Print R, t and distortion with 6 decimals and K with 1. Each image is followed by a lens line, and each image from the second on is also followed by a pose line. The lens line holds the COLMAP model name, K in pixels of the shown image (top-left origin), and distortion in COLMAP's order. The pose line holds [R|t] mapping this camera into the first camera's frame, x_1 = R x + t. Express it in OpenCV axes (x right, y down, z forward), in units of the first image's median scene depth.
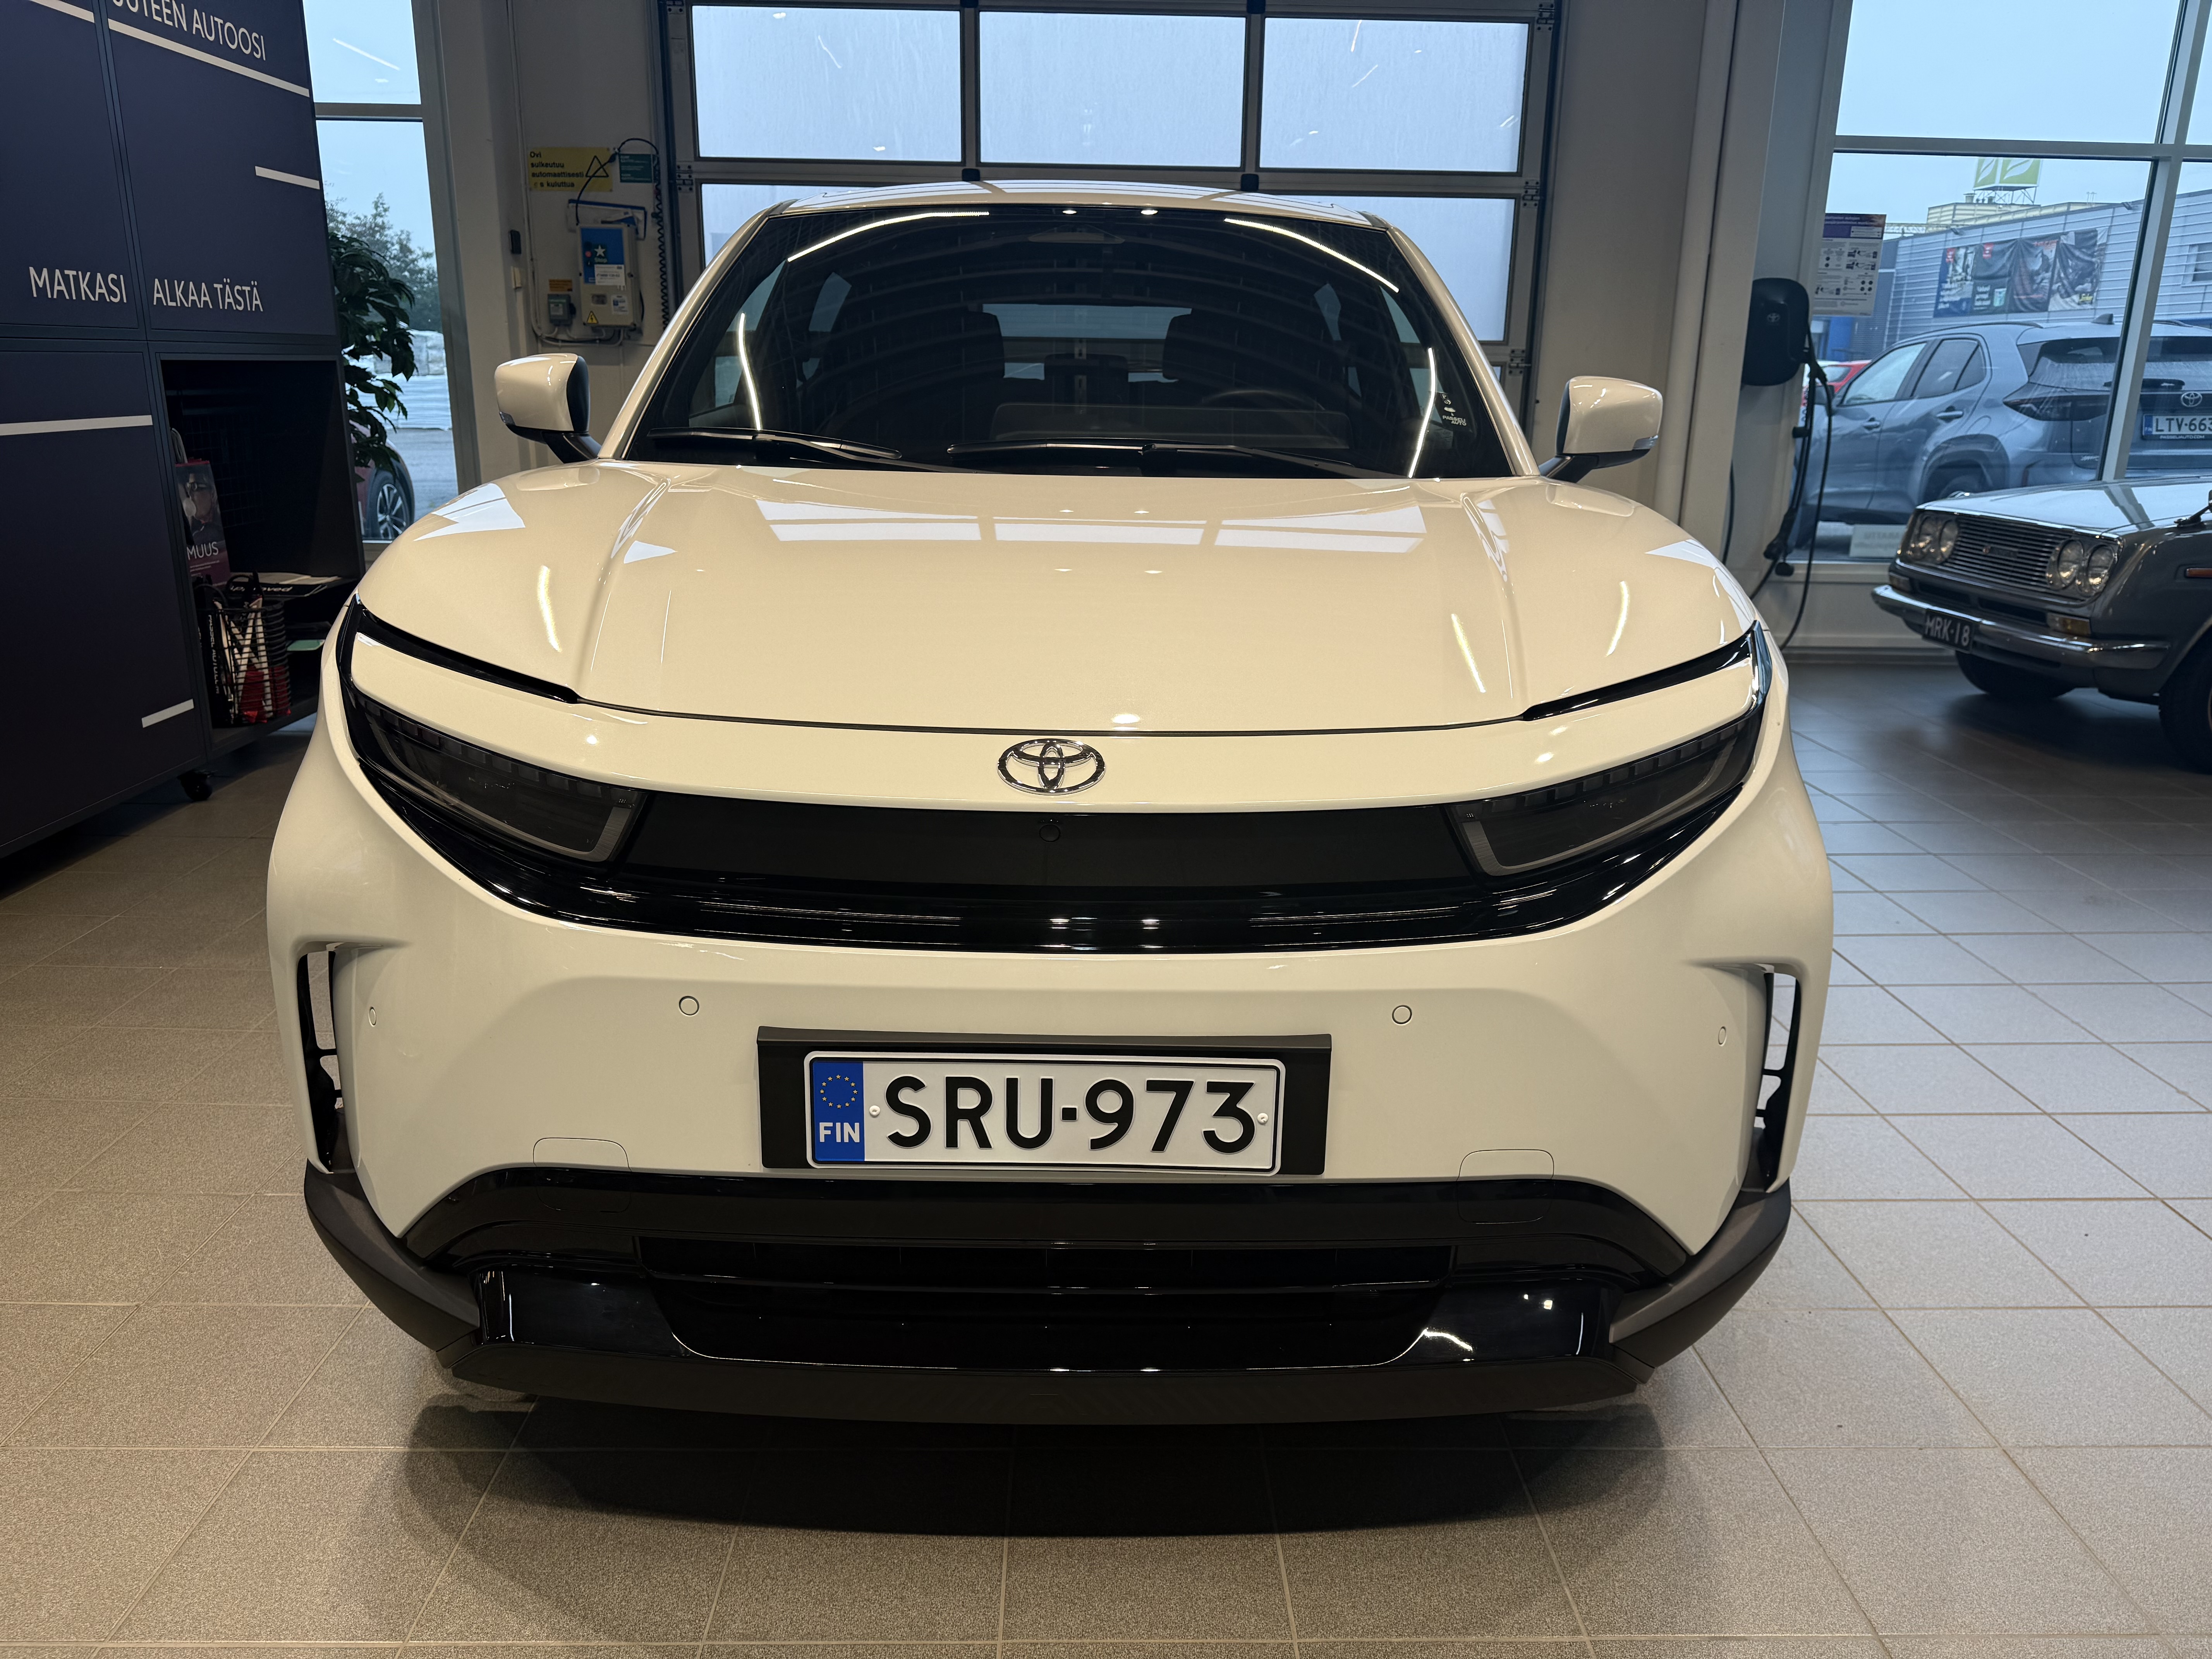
lens RADIAL K [[1587.5, 0, 1095.7], [0, 1587.5, 813.0], [0, 0, 1]] dist [0.023043, -0.015192]
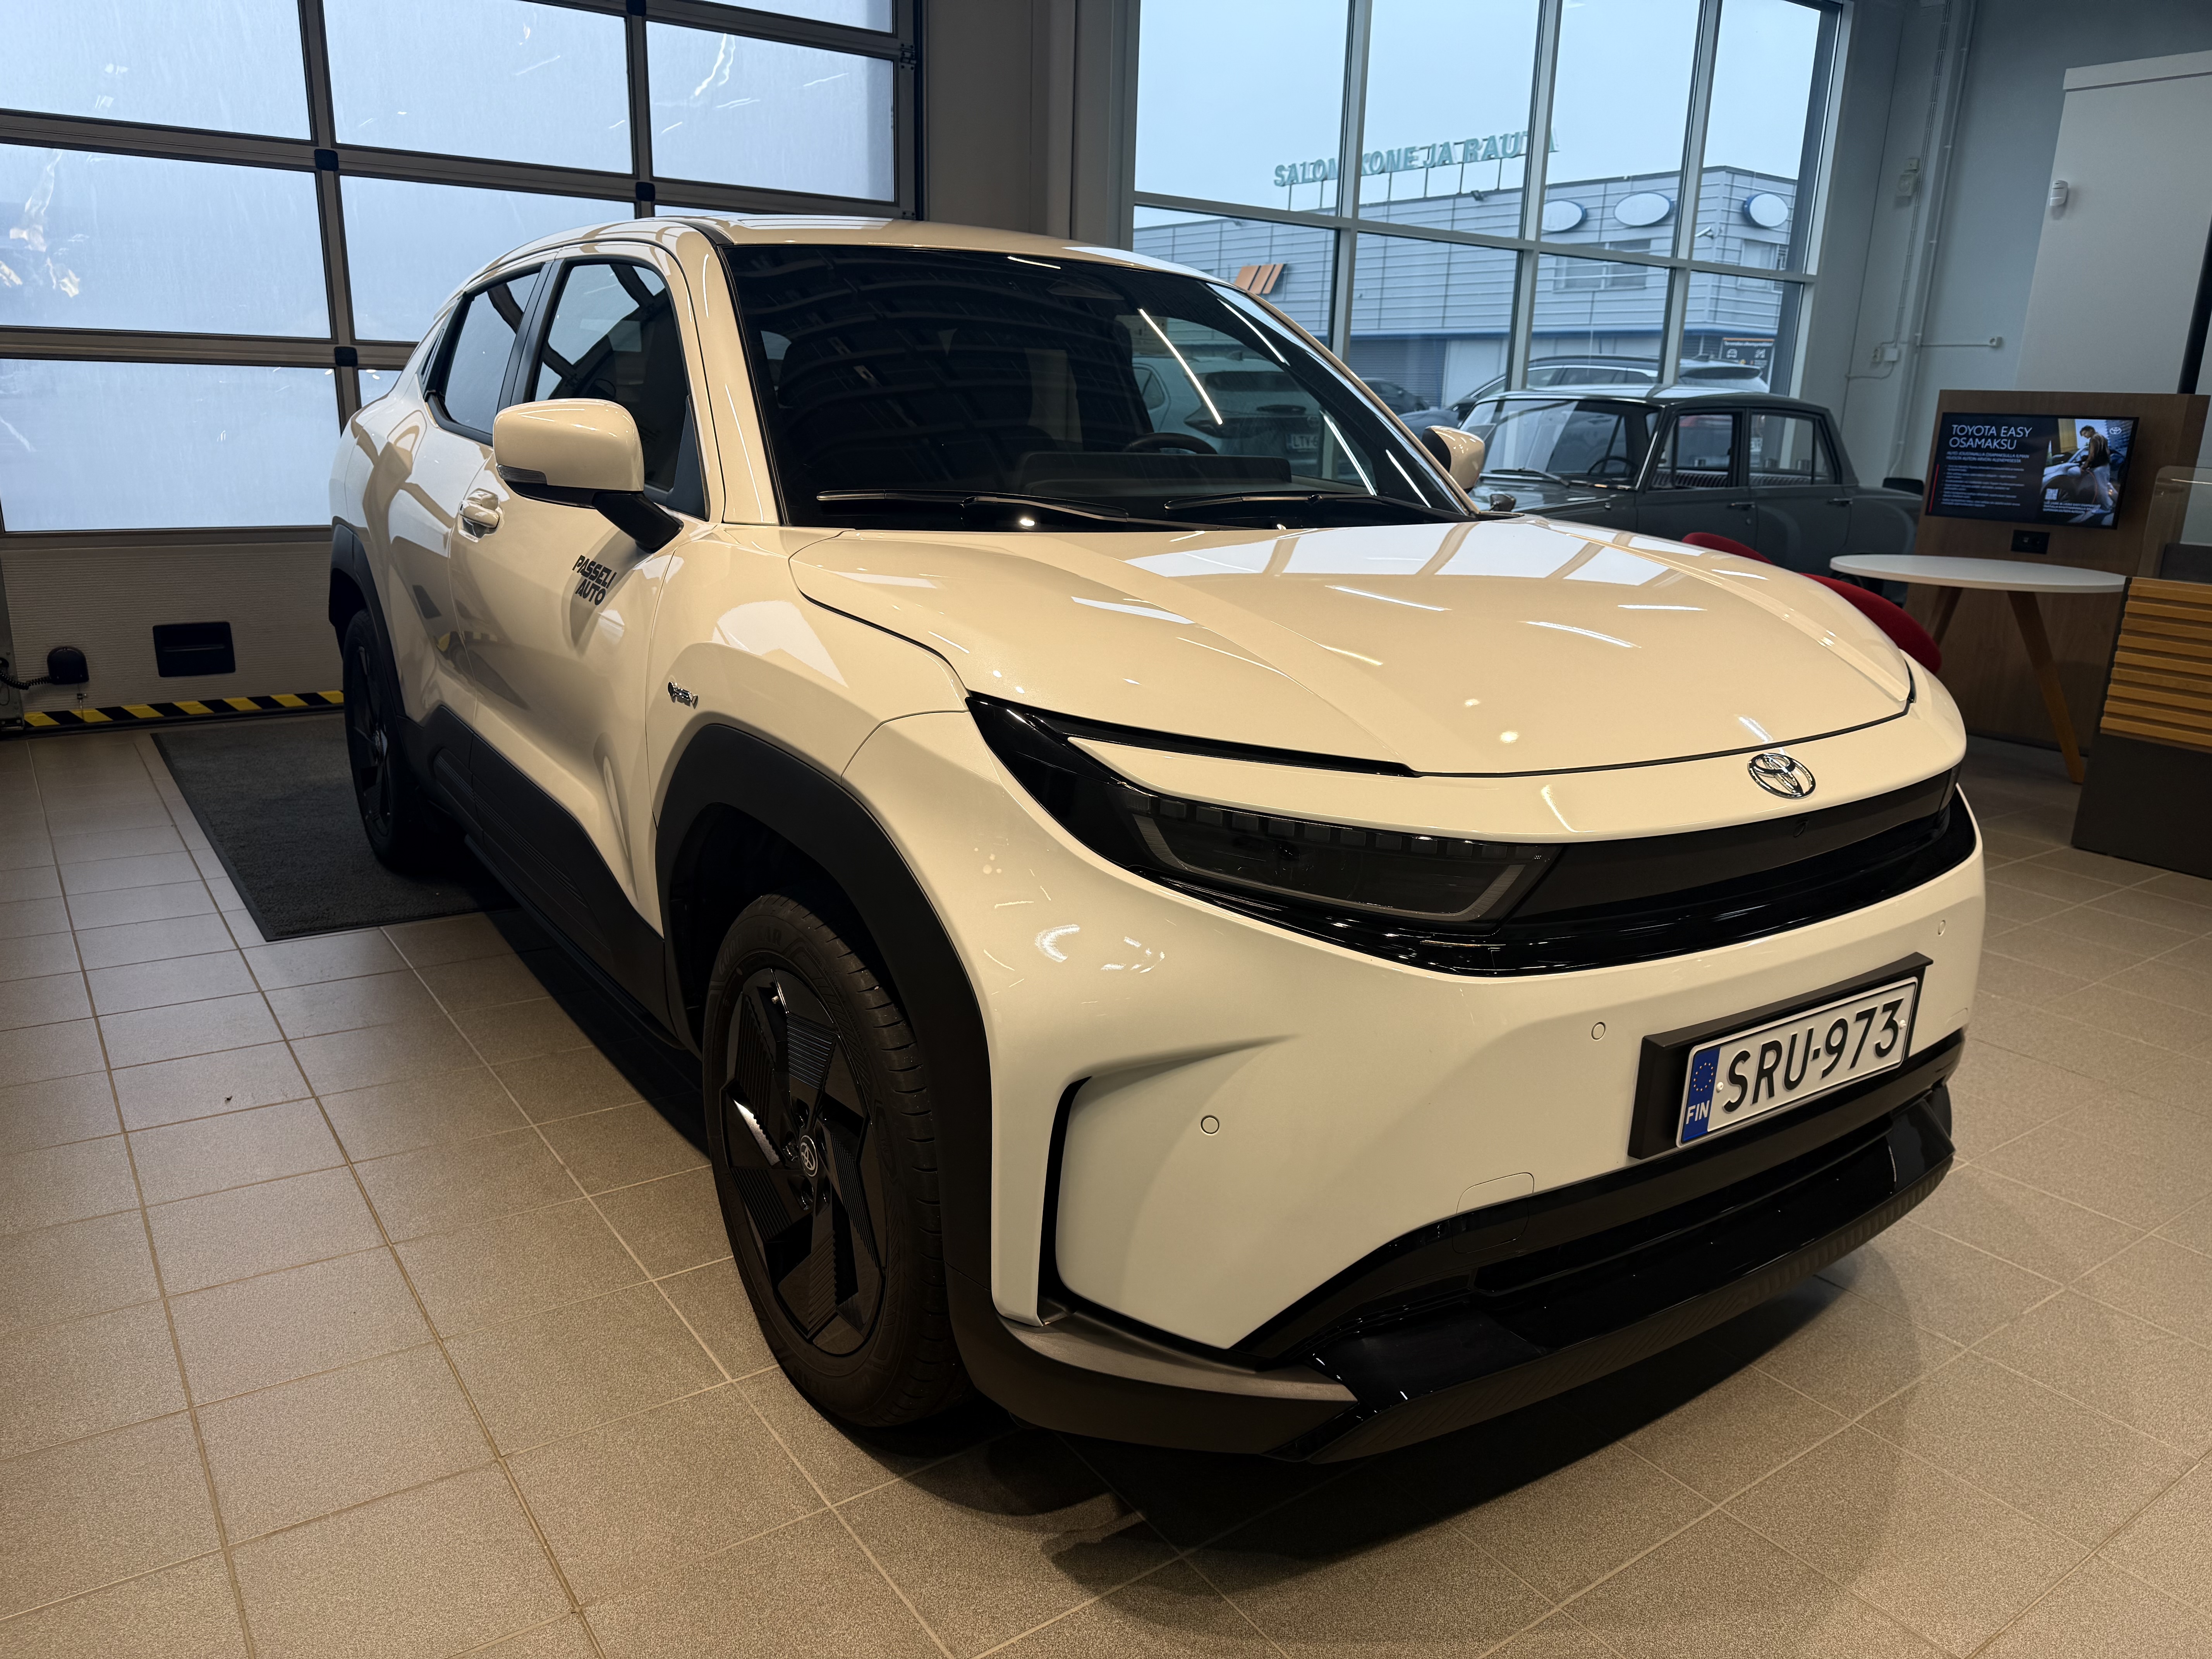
lens RADIAL K [[1587.5, 0, 1096.7], [0, 1587.5, 839.9], [0, 0, 1]] dist [0.023043, -0.015192]
pose [[0.829339, -0.144905, 0.539629, -1.048107], [0.136430, 0.989070, 0.055918, -0.112267], [-0.541834, 0.027246, 0.840044, 0.240050]]
